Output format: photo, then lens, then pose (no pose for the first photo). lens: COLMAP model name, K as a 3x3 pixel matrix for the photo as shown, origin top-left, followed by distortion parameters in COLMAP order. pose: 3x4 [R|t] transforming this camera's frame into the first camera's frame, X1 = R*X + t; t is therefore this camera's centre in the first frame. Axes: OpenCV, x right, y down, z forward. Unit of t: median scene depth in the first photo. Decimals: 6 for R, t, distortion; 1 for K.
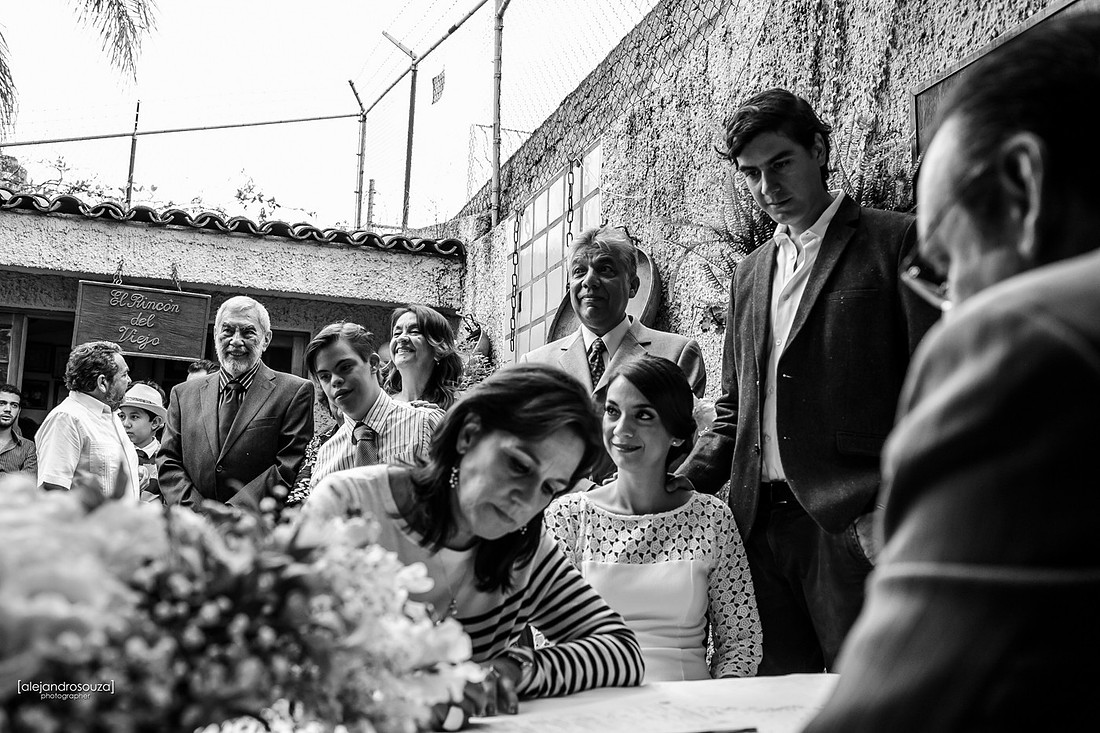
lens RADIAL K [[1059.6, 0, 550.0], [0, 1059.6, 366.5], [0, 0, 1]] dist [-0.107281, 0.145285]
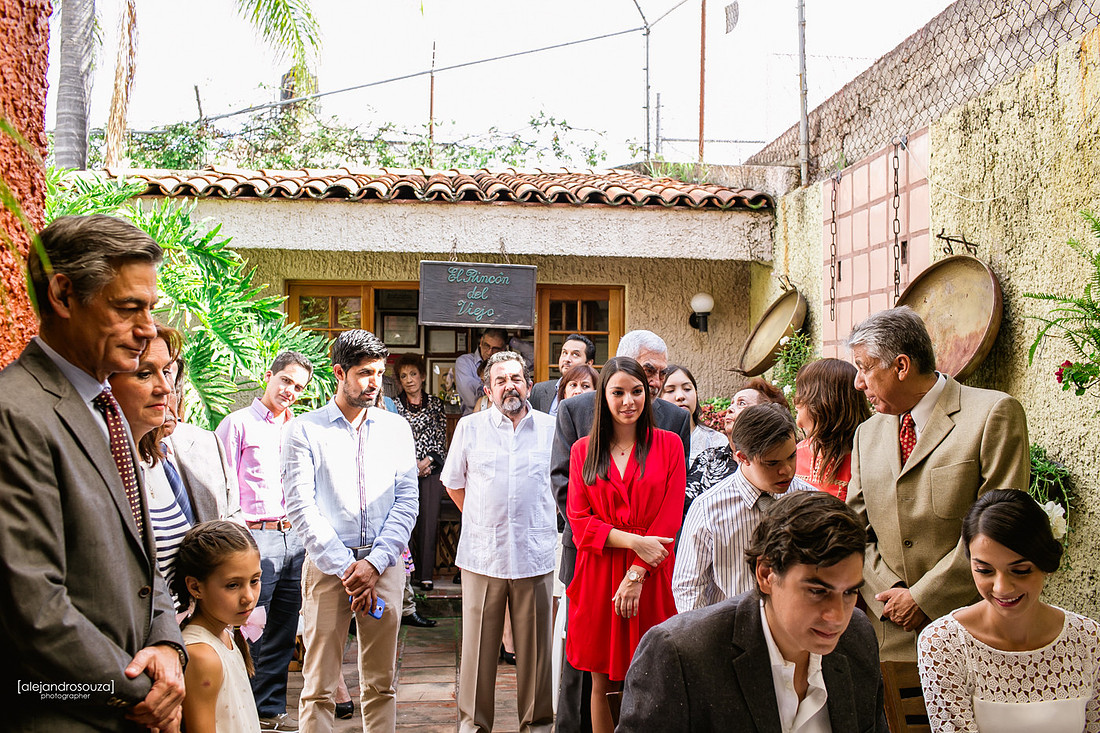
lens RADIAL K [[1059.6, 0, 550.0], [0, 1059.6, 366.5], [0, 0, 1]] dist [-0.107281, 0.145285]
pose [[0.967386, -0.020061, -0.252511, -0.040950], [0.054671, 0.989900, 0.130804, -0.109029], [0.247337, -0.140343, 0.958712, -0.046131]]
